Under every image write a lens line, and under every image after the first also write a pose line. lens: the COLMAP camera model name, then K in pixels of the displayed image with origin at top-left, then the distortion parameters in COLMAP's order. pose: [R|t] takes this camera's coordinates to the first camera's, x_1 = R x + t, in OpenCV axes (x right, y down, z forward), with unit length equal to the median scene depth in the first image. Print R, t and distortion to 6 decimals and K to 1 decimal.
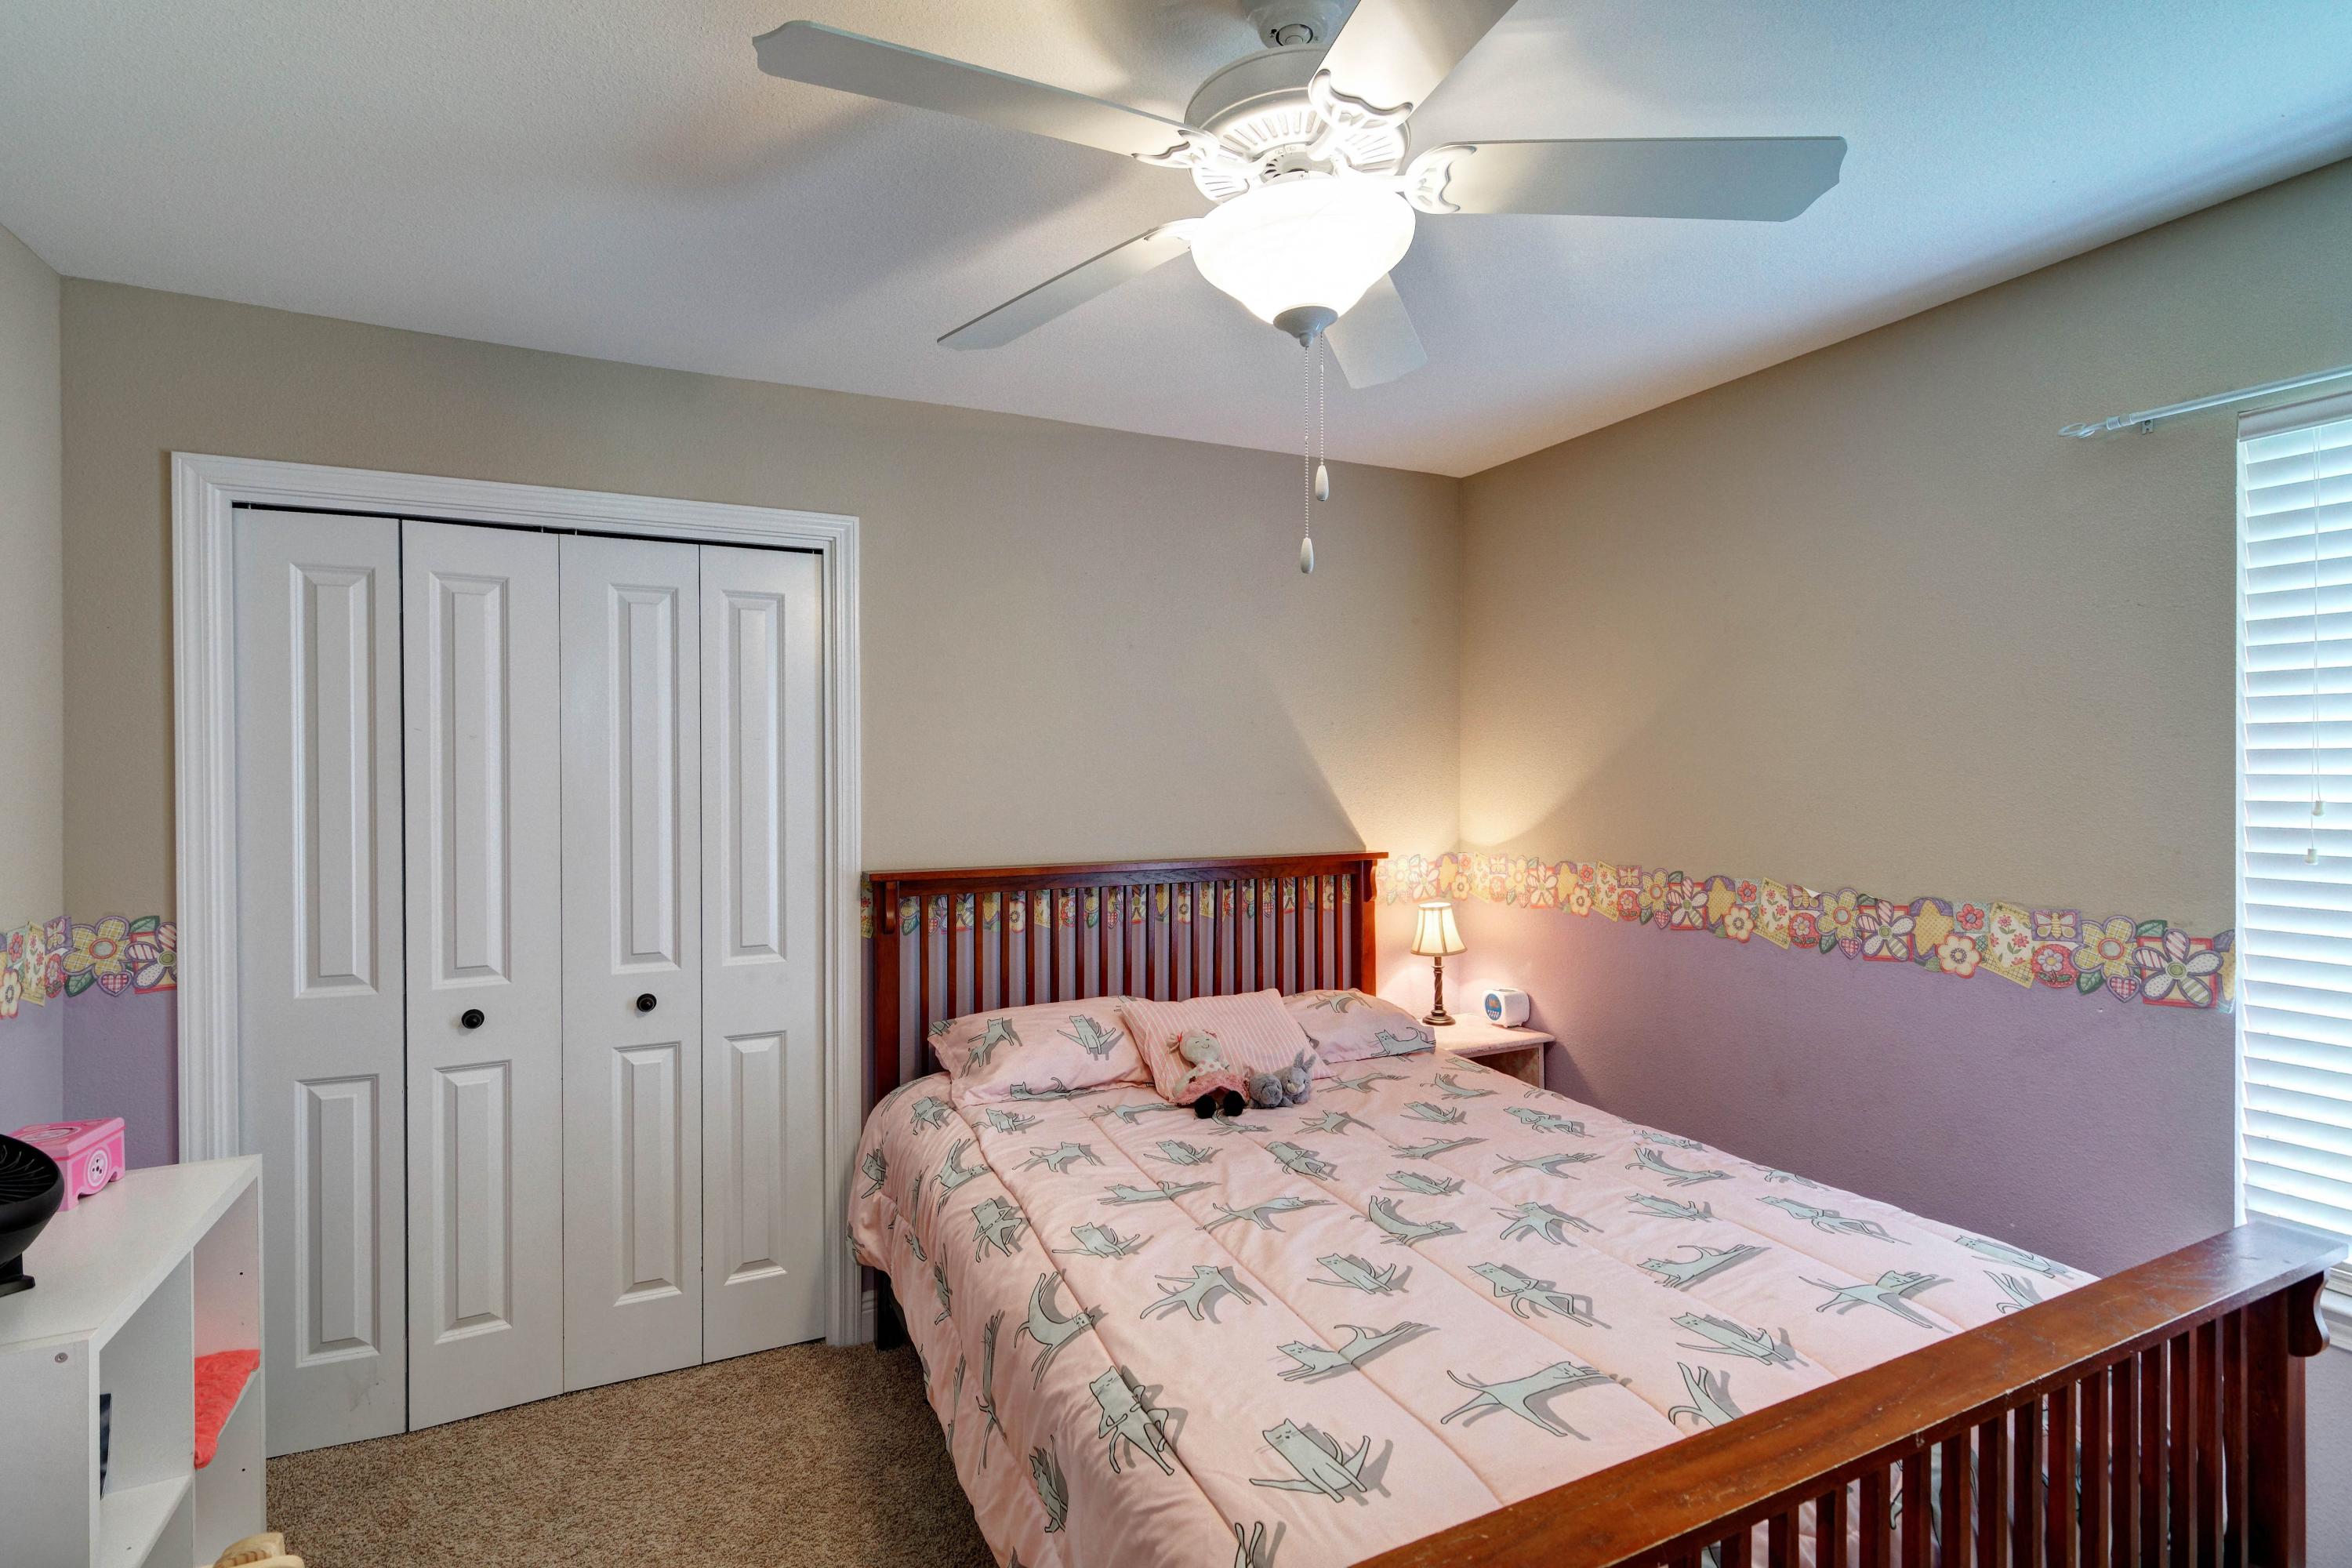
lens RADIAL K [[1130.2, 0, 1178.0], [0, 1130.2, 778.0], [0, 0, 1]] dist [0.003023, -0.000205]
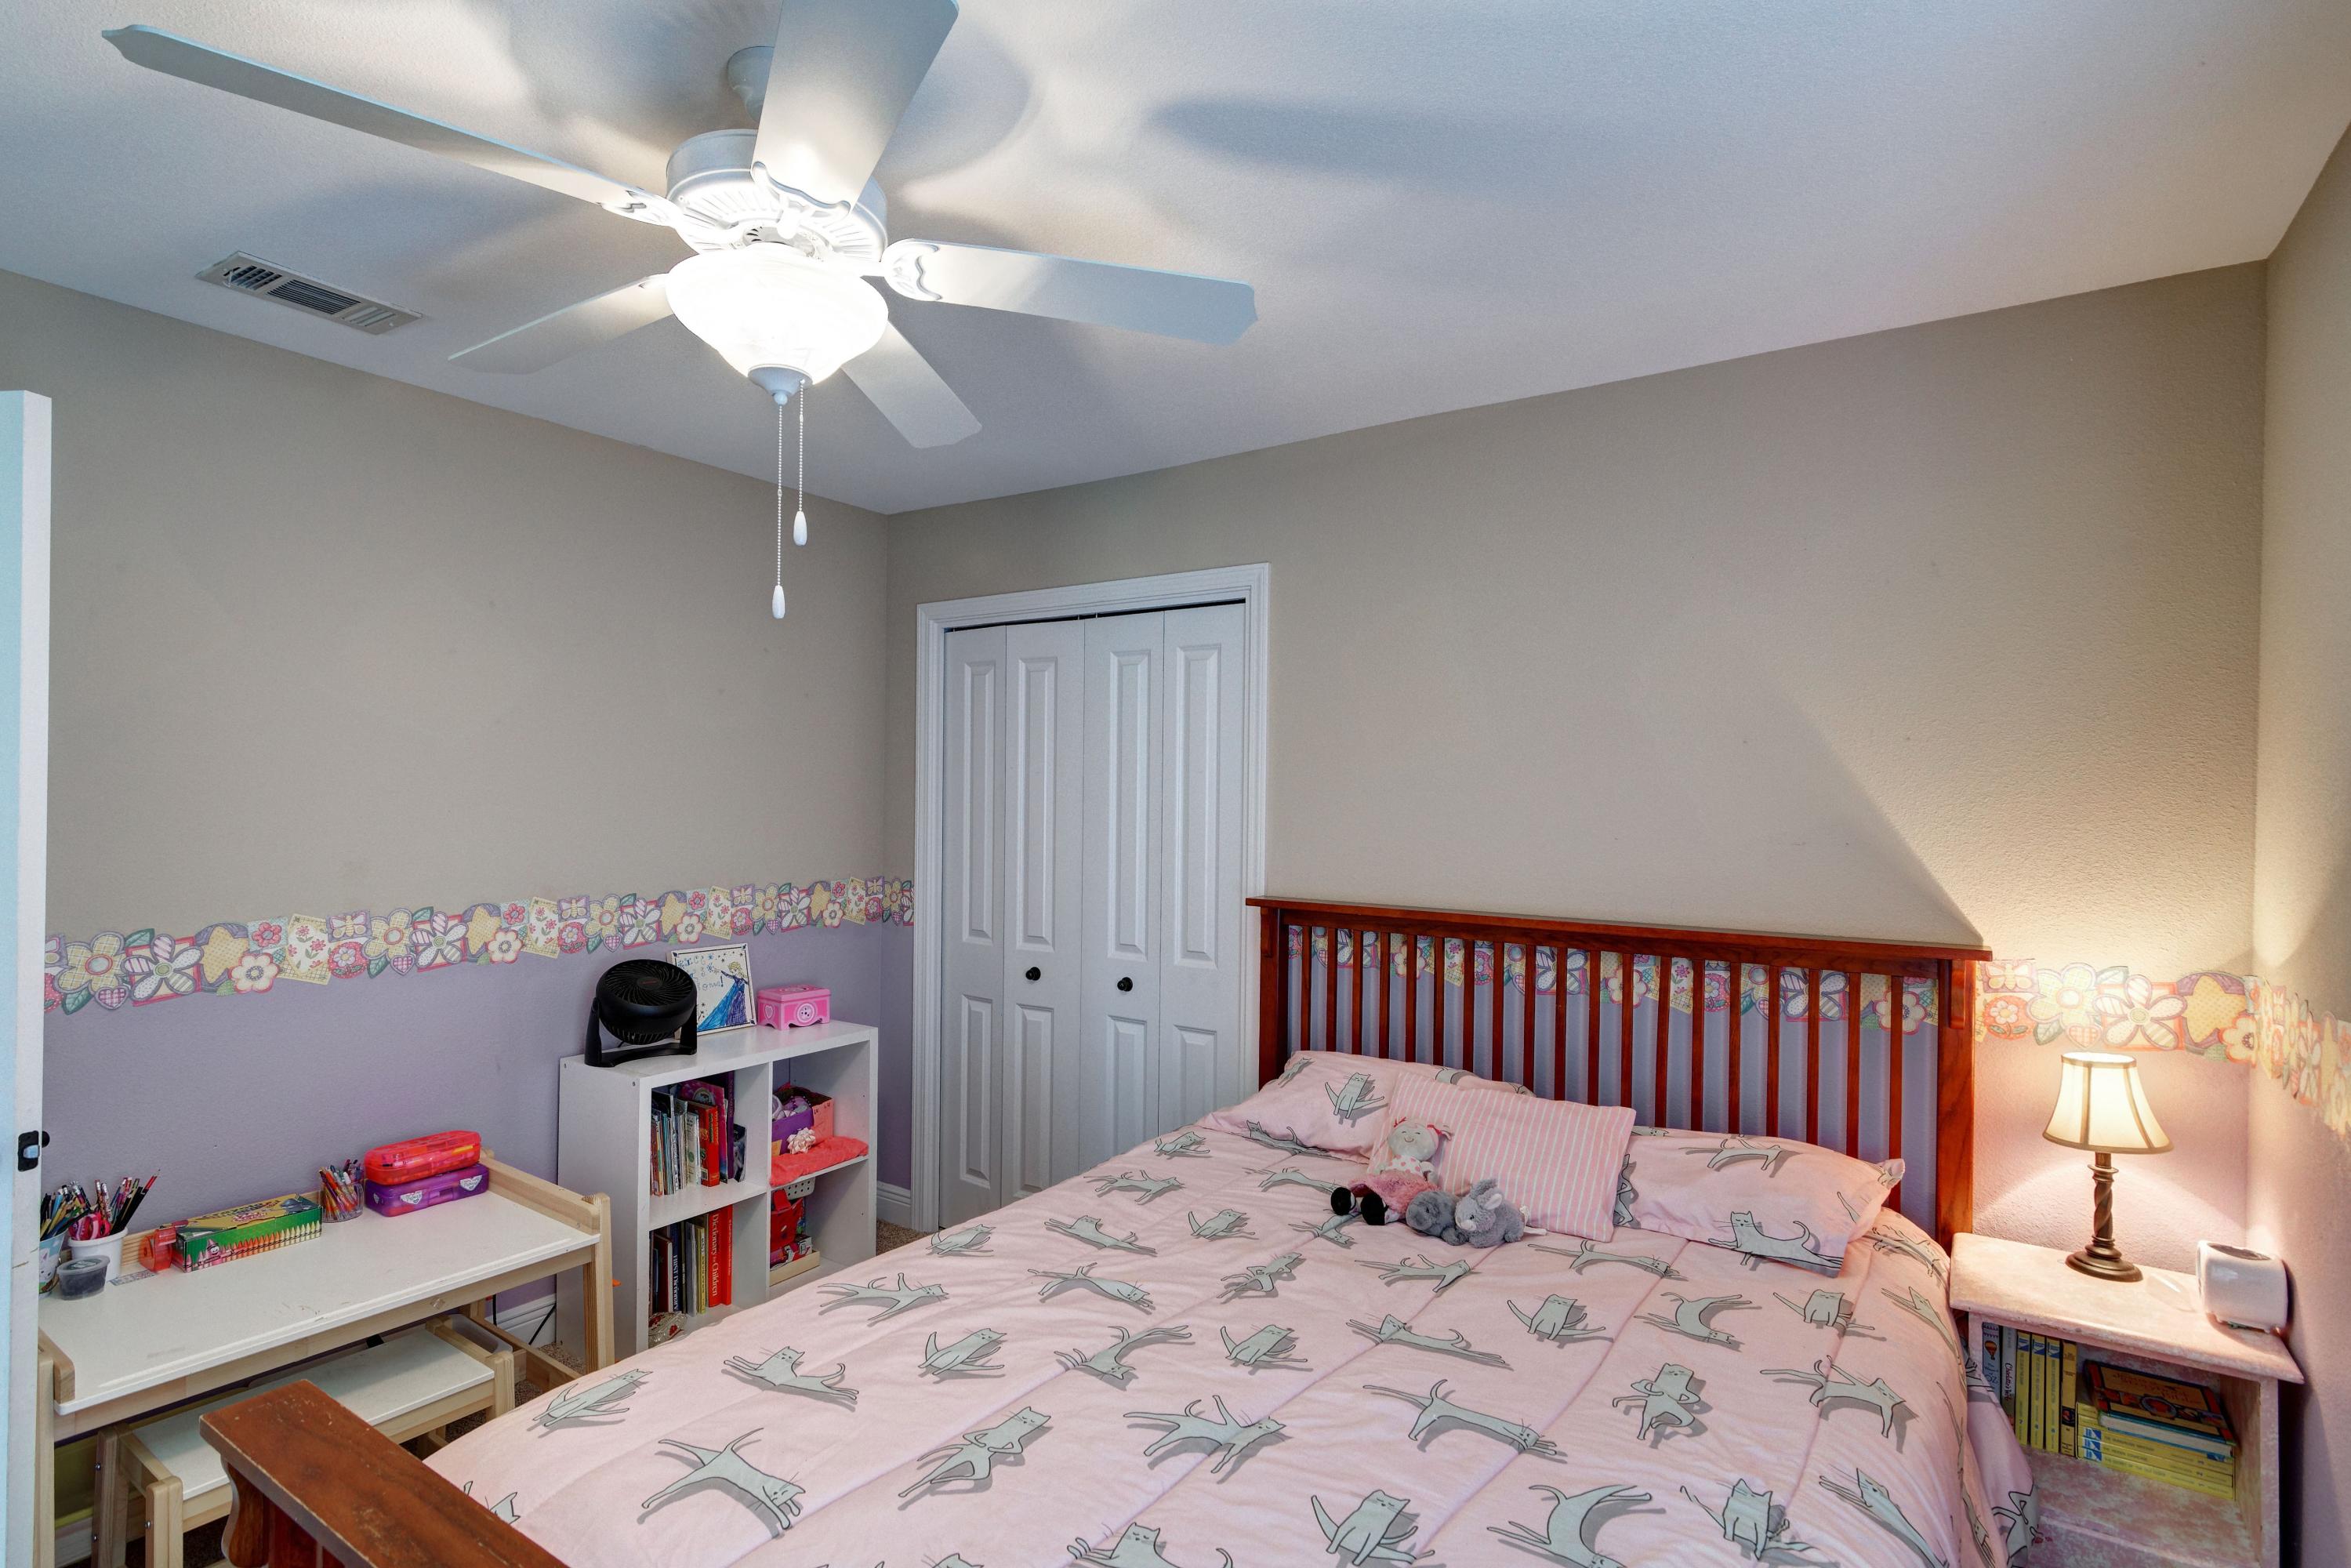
lens RADIAL K [[1138.6, 0, 1156.1], [0, 1138.6, 788.2], [0, 0, 1]] dist [0.005030, -0.000388]
pose [[0.489319, 0.005181, -0.872090, 0.695058], [-0.017068, 0.999848, -0.003637, -0.014741], [0.871938, 0.016665, 0.489333, 0.446775]]
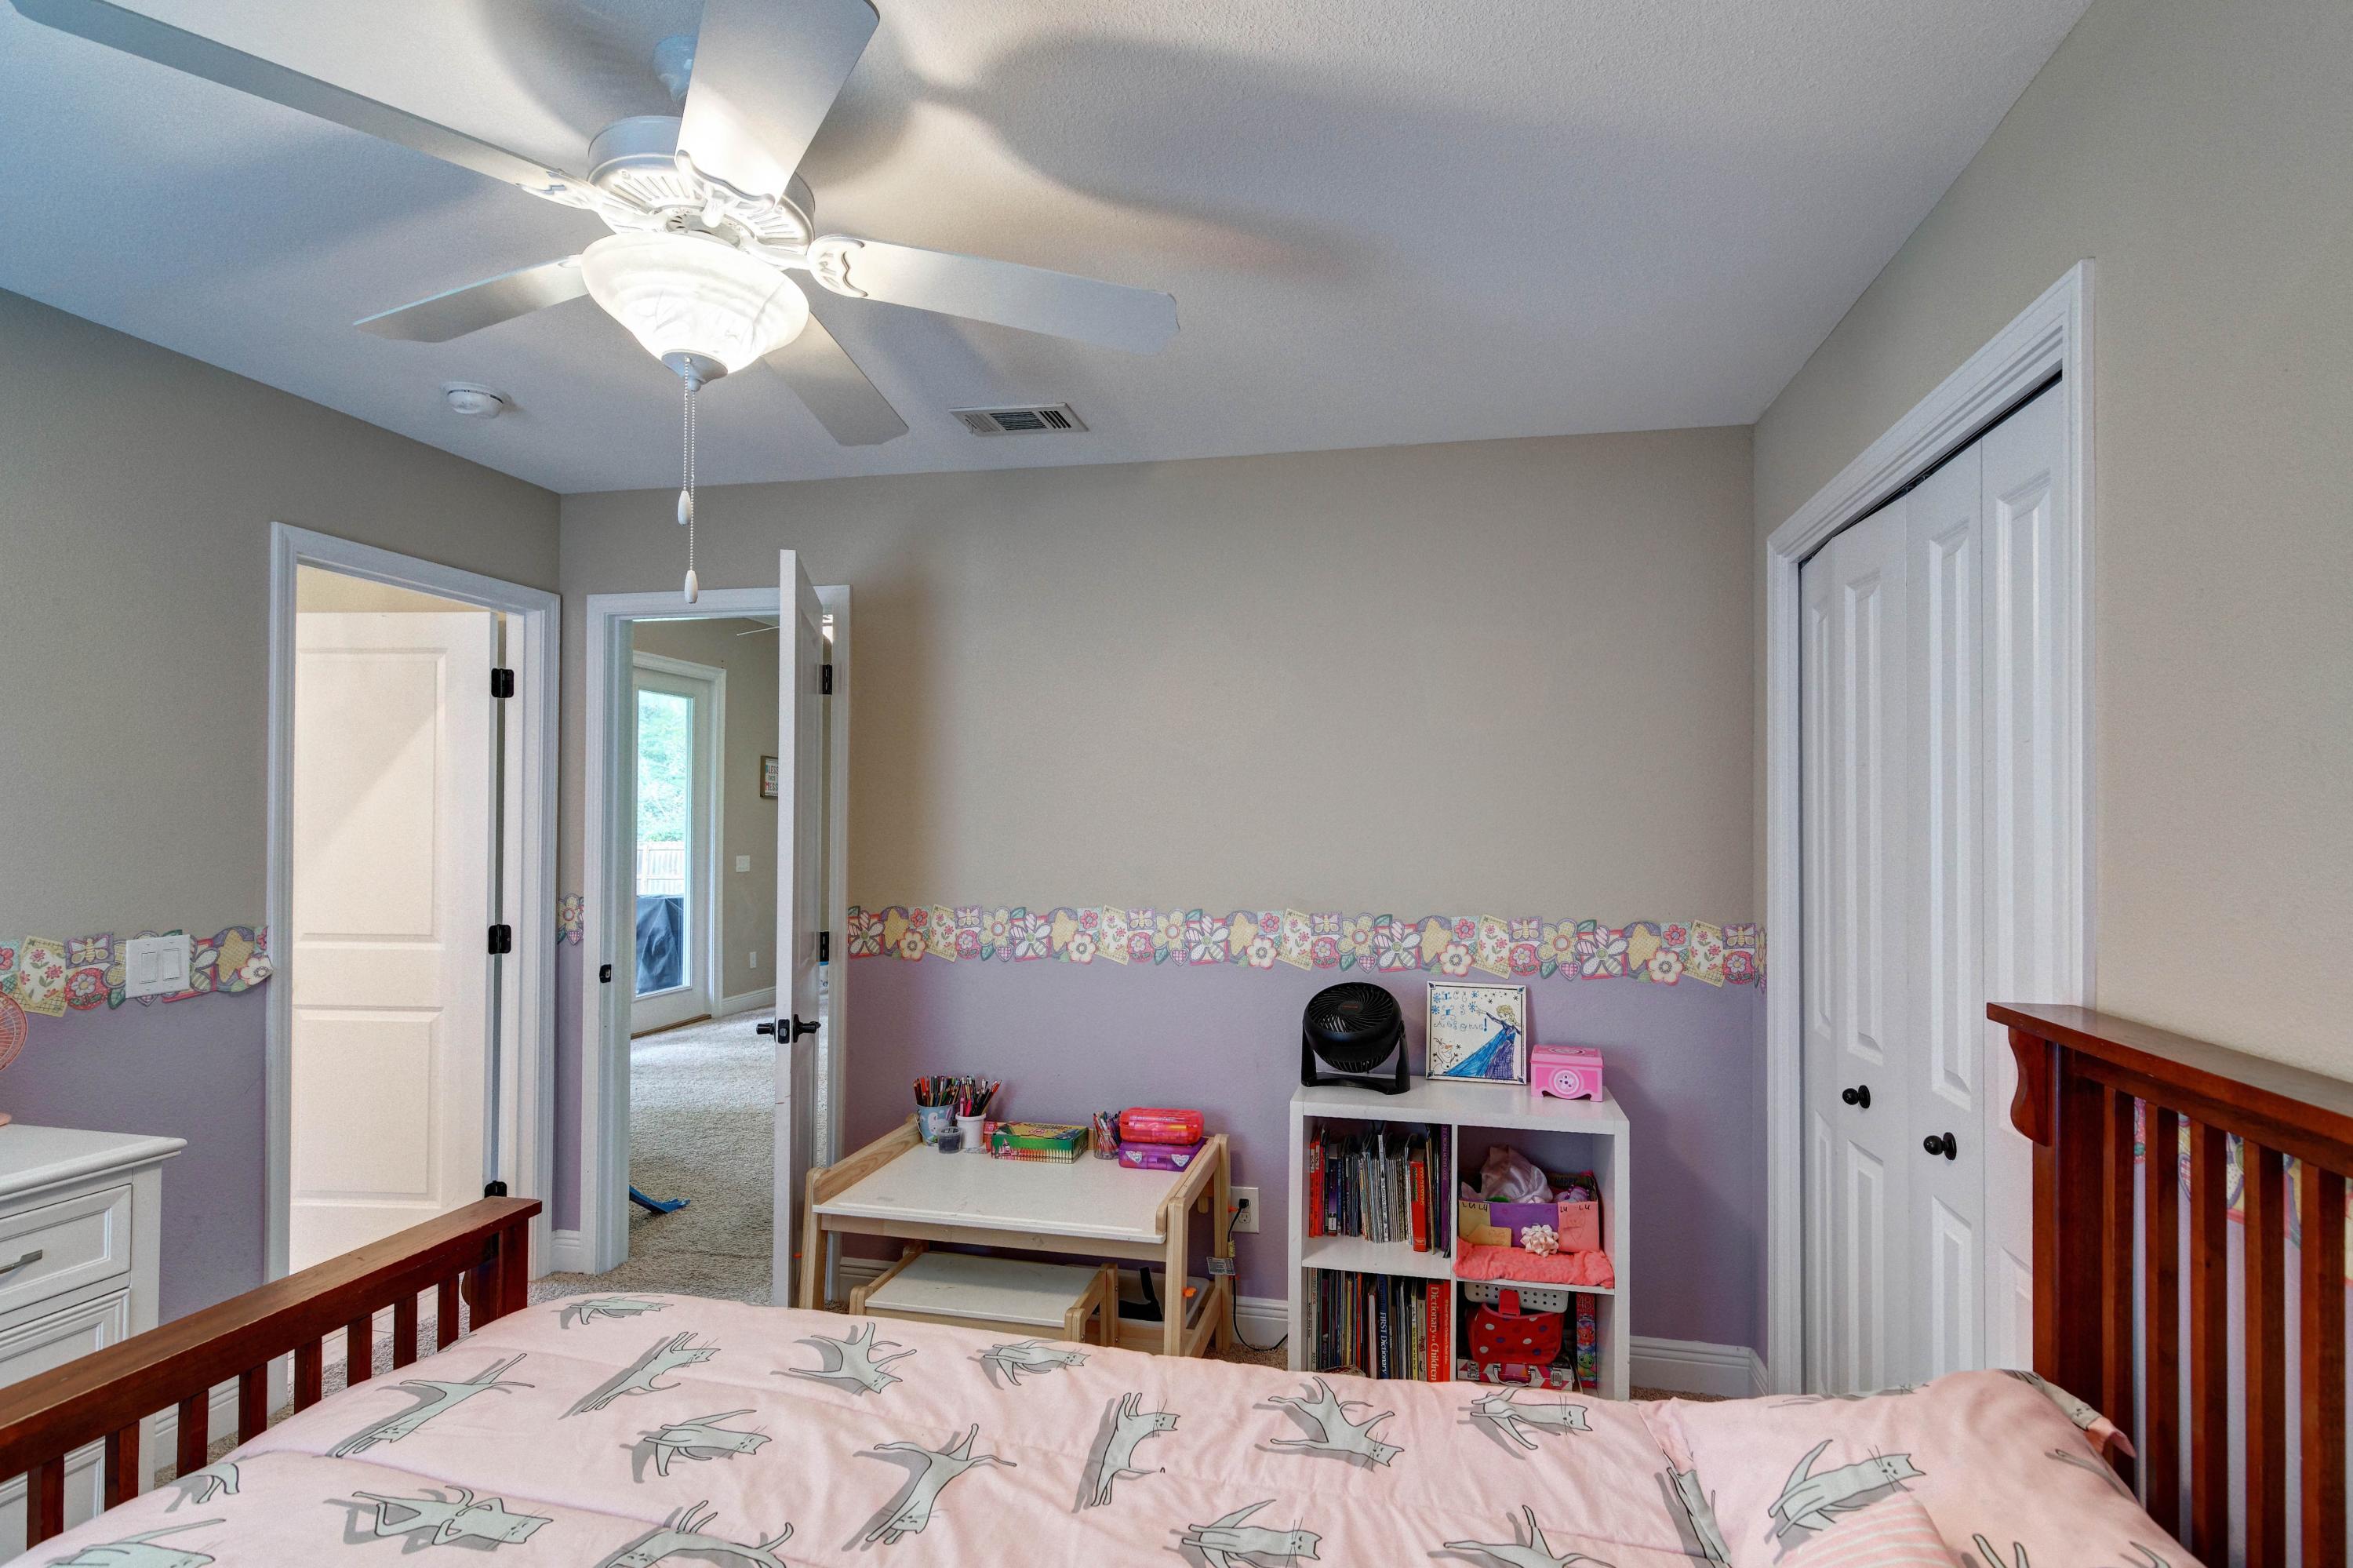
lens RADIAL K [[1139.6, 0, 1157.1], [0, 1139.6, 788.3], [0, 0, 1]] dist [0.005030, -0.000388]
pose [[-0.615143, -0.021321, -0.788127, 0.397712], [-0.008720, 0.999757, -0.020240, 0.001203], [0.788368, -0.005578, -0.615179, 1.147120]]
